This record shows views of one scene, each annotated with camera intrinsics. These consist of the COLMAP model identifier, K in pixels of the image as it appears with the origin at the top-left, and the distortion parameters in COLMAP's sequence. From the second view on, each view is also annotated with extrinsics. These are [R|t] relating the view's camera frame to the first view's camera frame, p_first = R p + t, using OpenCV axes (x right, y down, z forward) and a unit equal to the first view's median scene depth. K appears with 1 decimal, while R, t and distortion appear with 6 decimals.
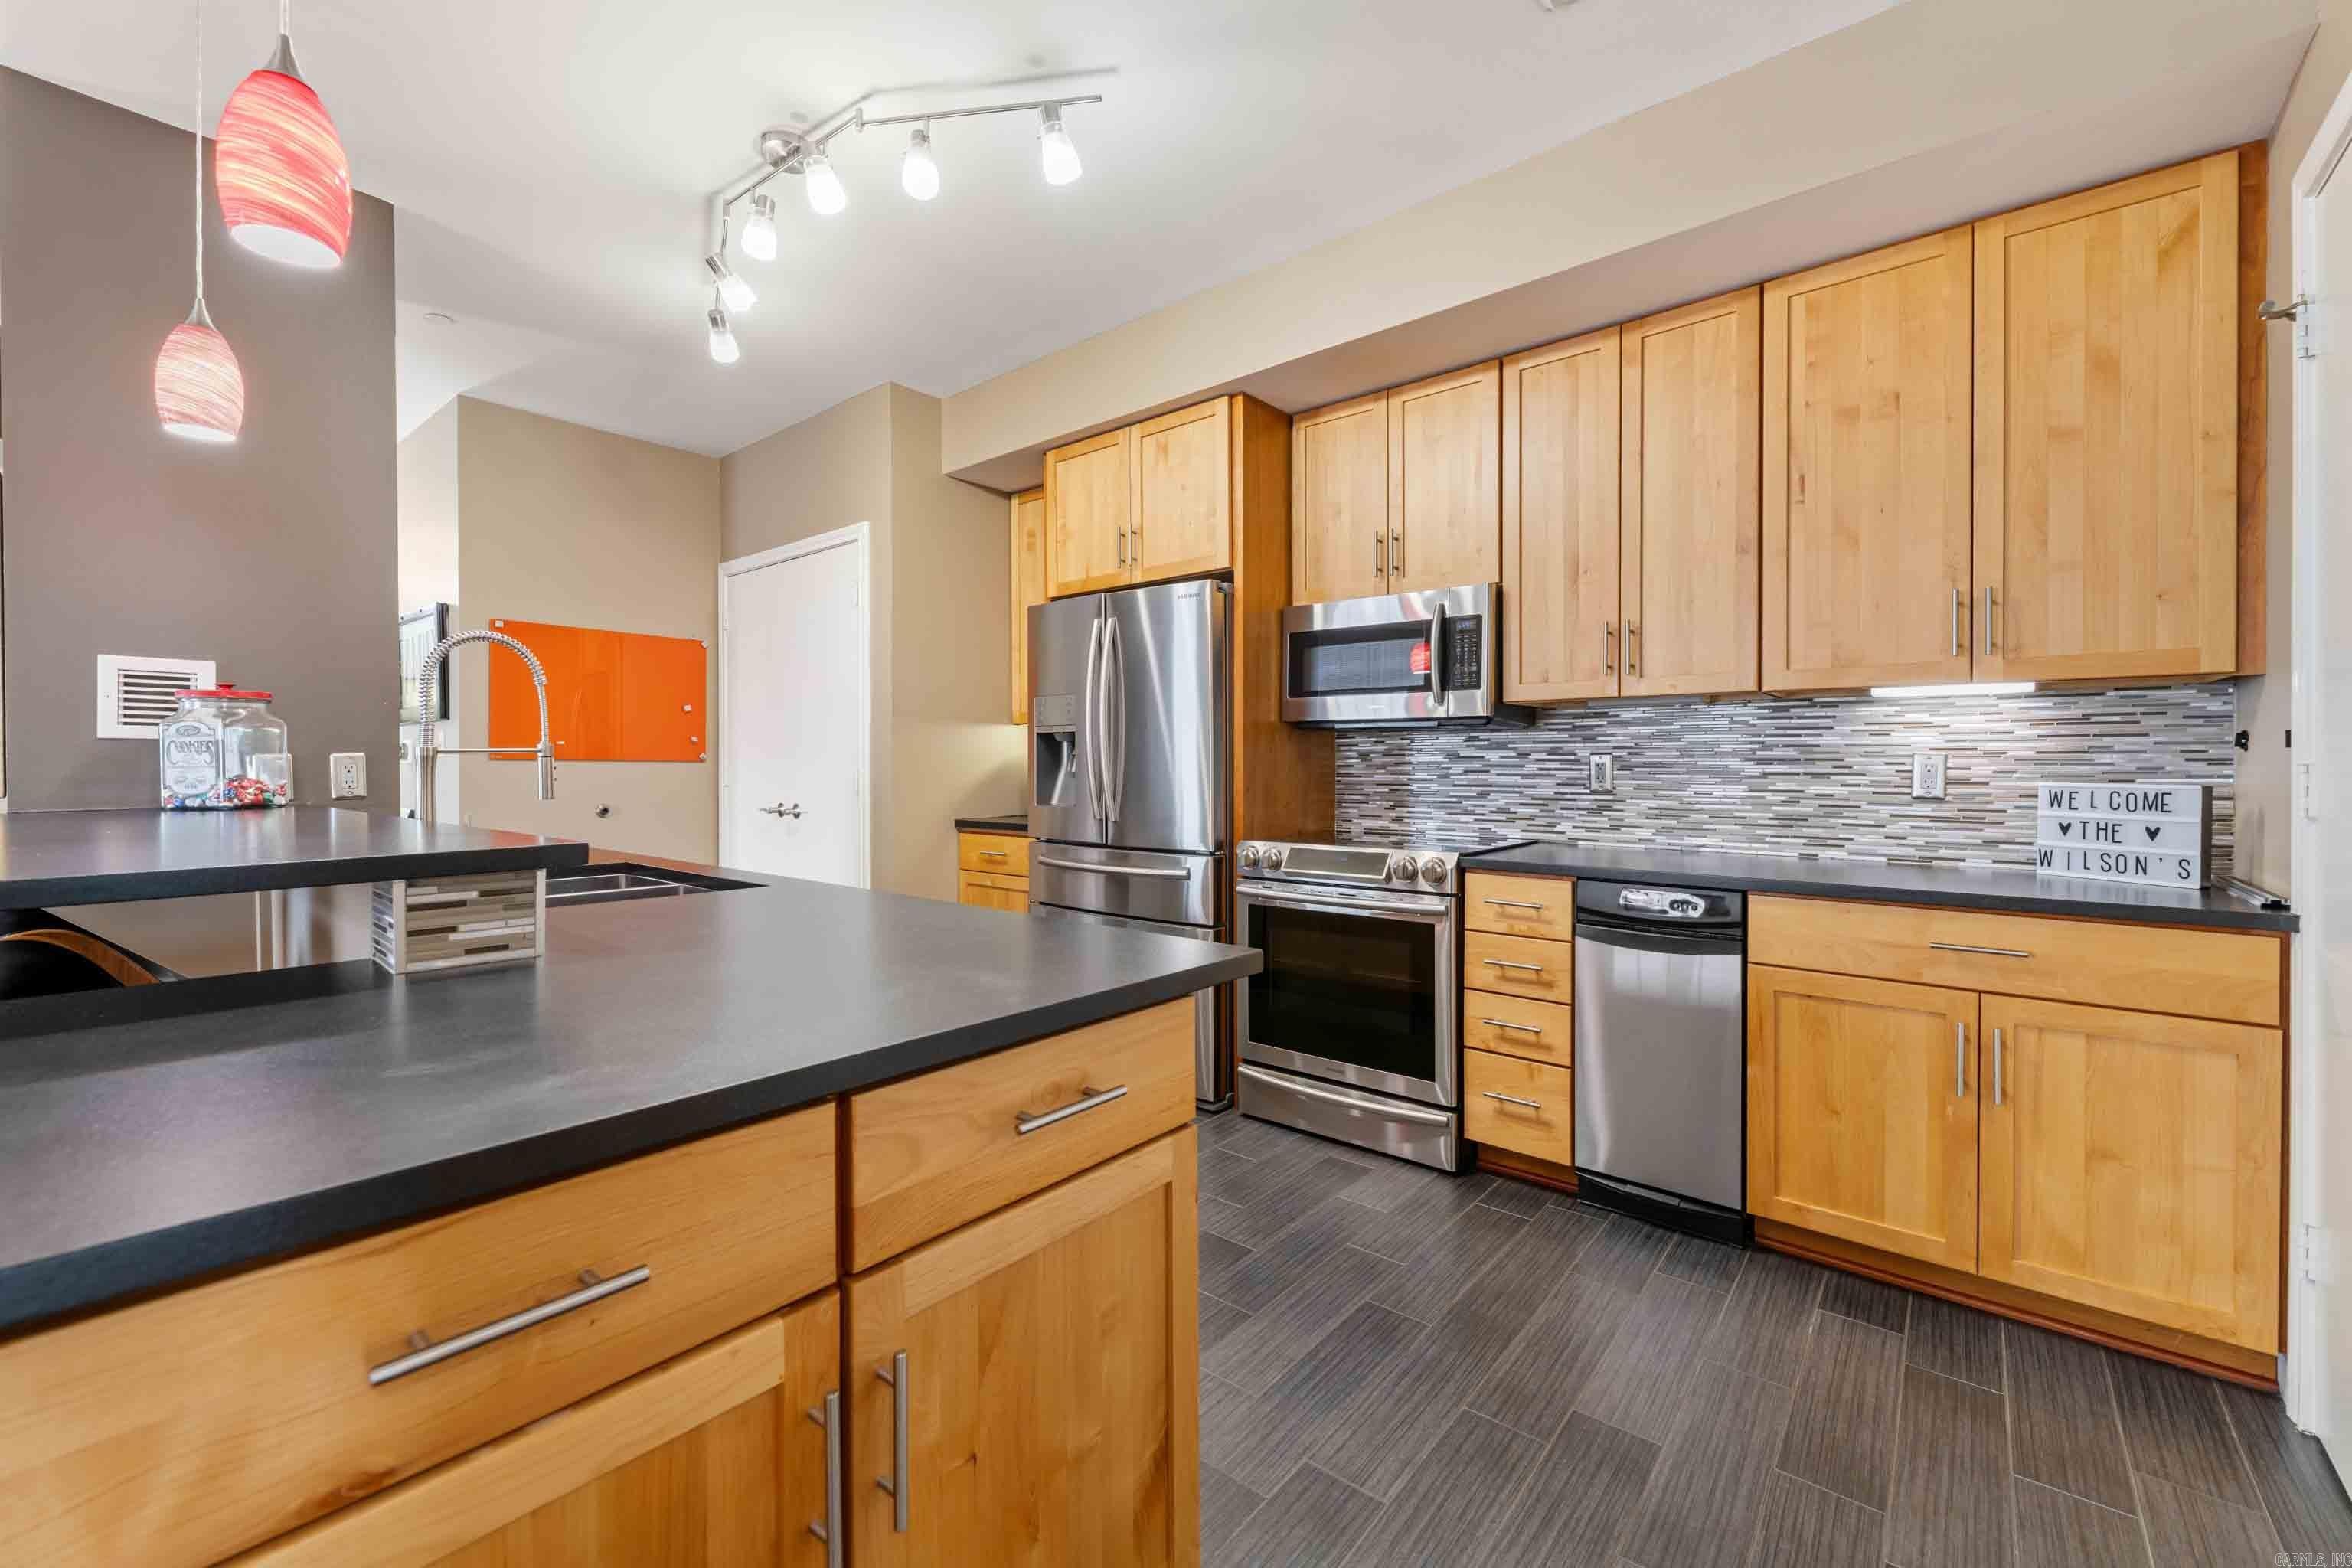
lens RADIAL K [[936.8, 0, 1162.6], [0, 936.8, 767.9], [0, 0, 1]] dist [-0.000045, -0.000066]
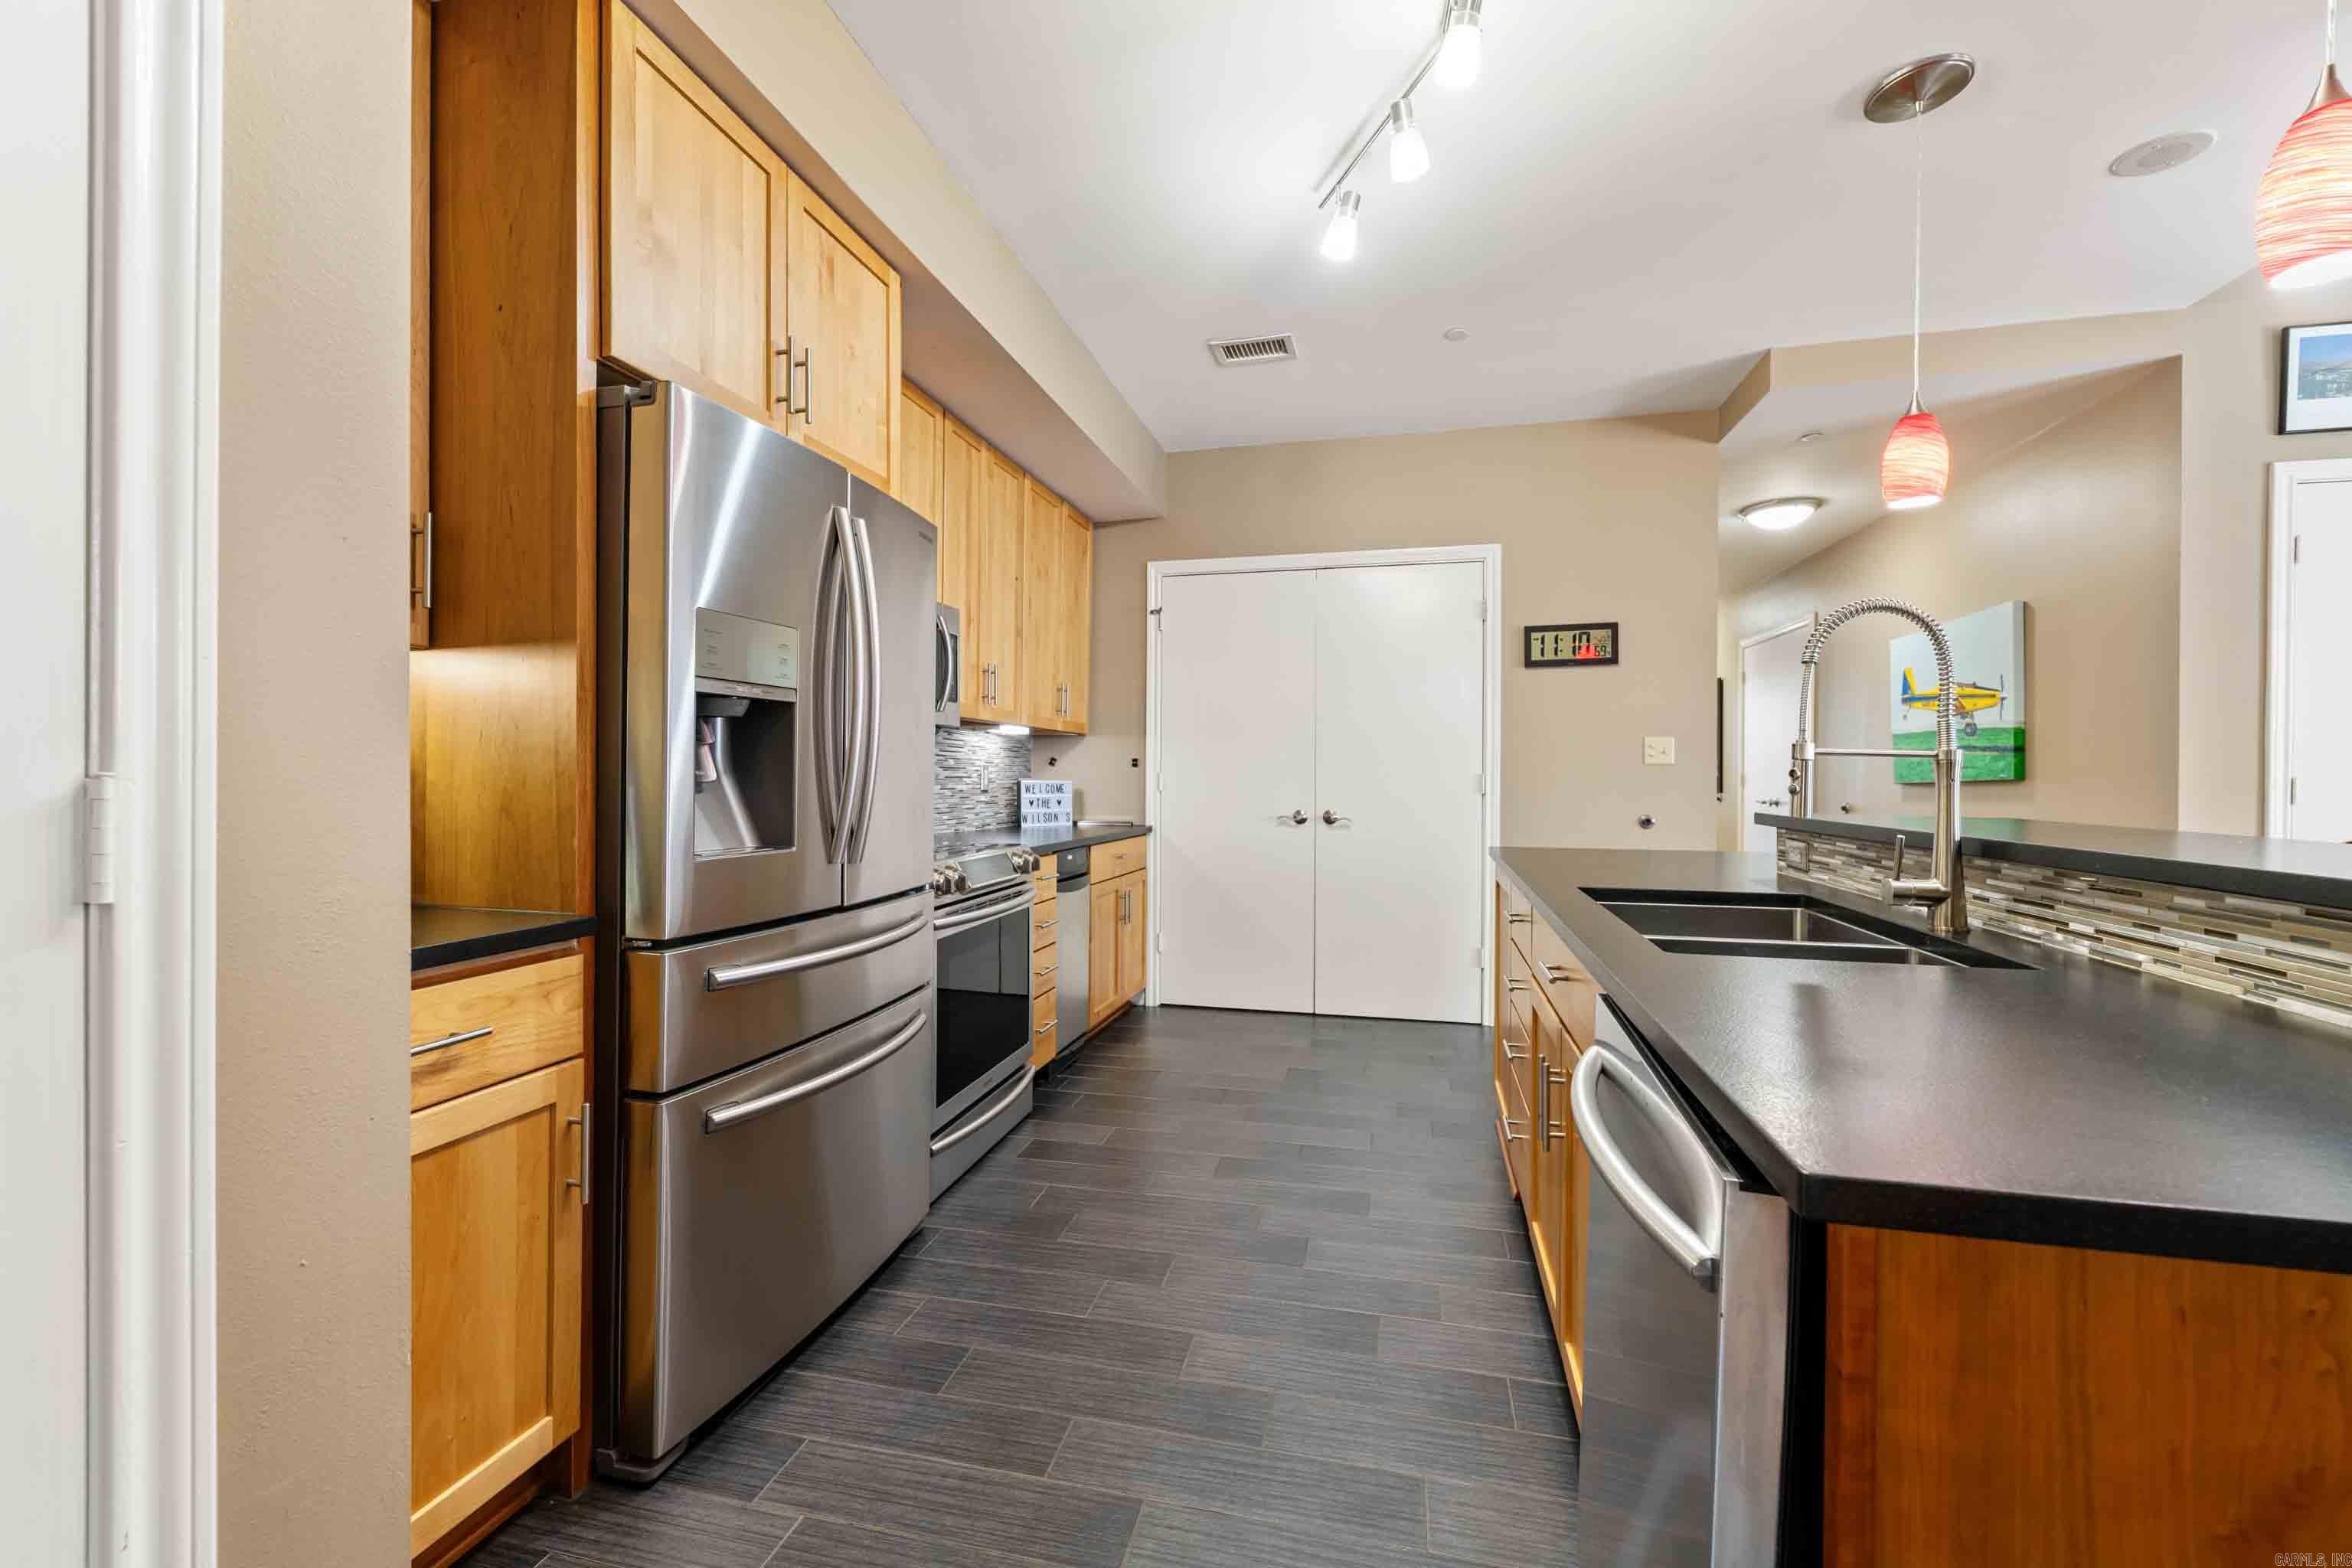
lens RADIAL K [[958.5, 0, 1172.9], [0, 958.5, 789.7], [0, 0, 1]] dist [0.007390, -0.005171]
pose [[-0.450086, -0.016421, 0.892834, -0.929528], [-0.001967, 0.999847, 0.017398, -0.001130], [-0.892983, 0.006074, -0.450049, 1.487215]]
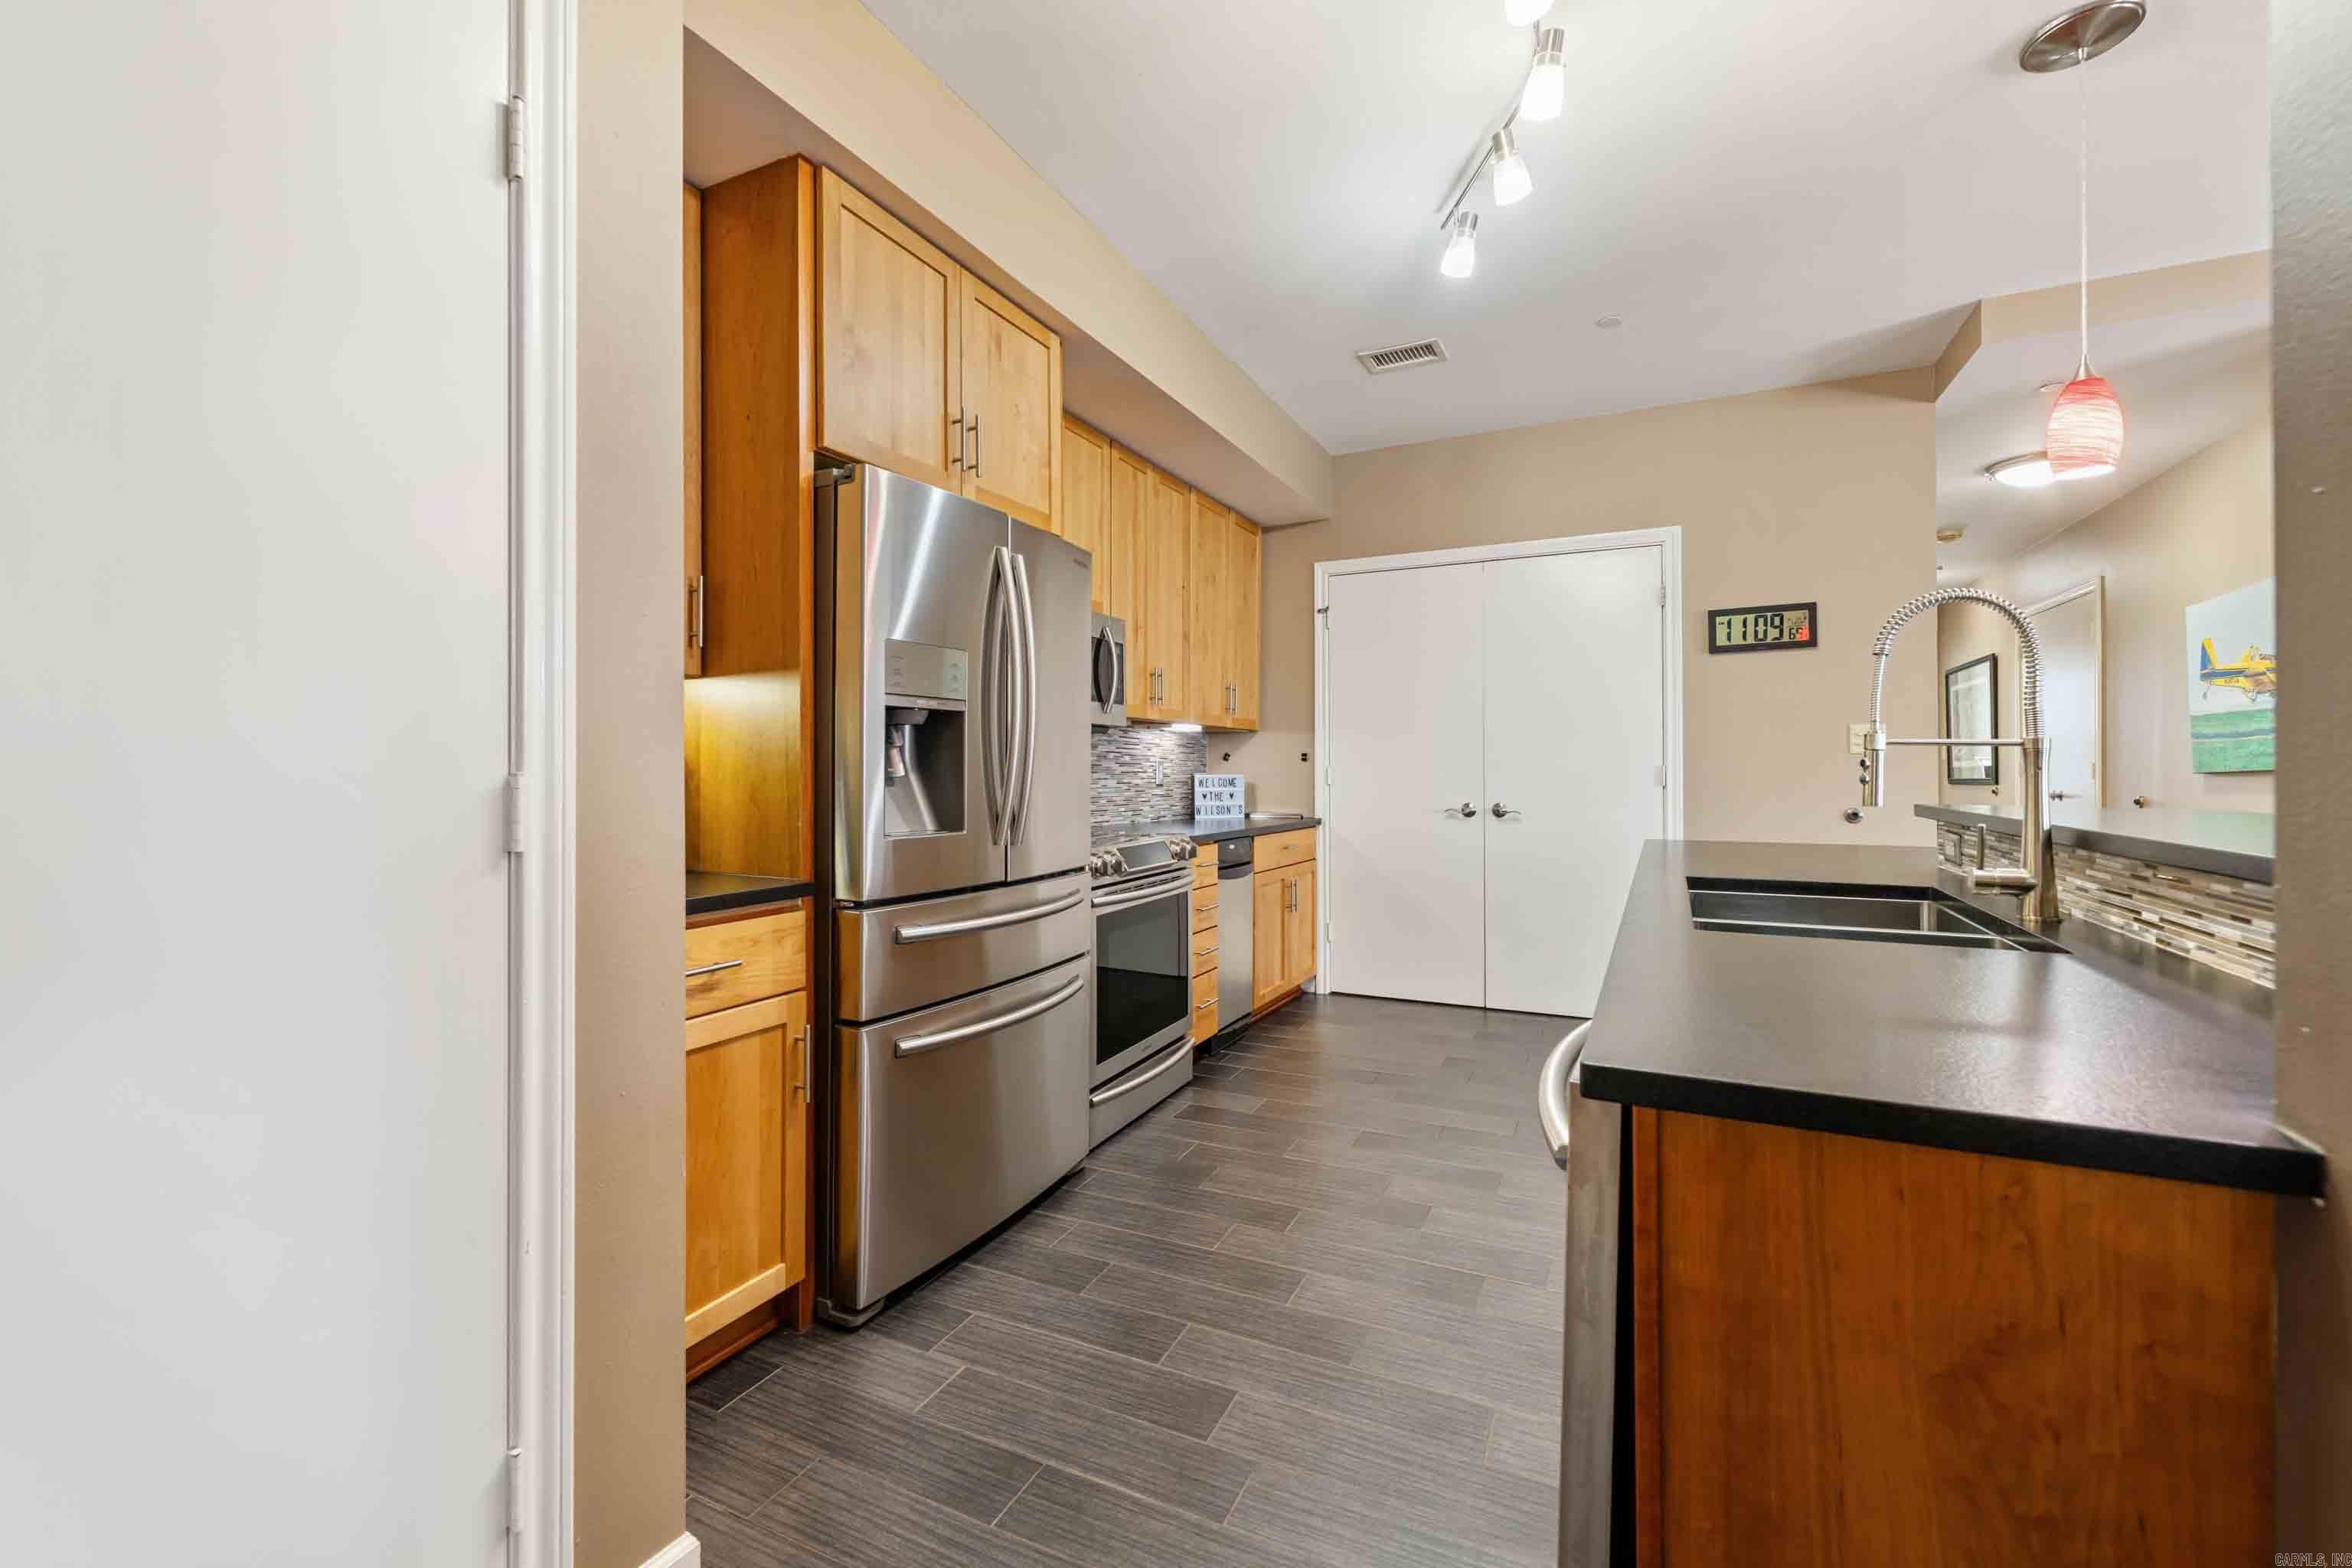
lens RADIAL K [[984.1, 0, 1176.0], [0, 984.1, 784.0], [0, 0, 1]] dist [-0.000113, -0.000151]
pose [[-0.244970, -0.014655, 0.969420, -1.088385], [0.005259, 0.999851, 0.016444, -0.001021], [-0.969516, 0.009127, -0.244857, 1.446221]]
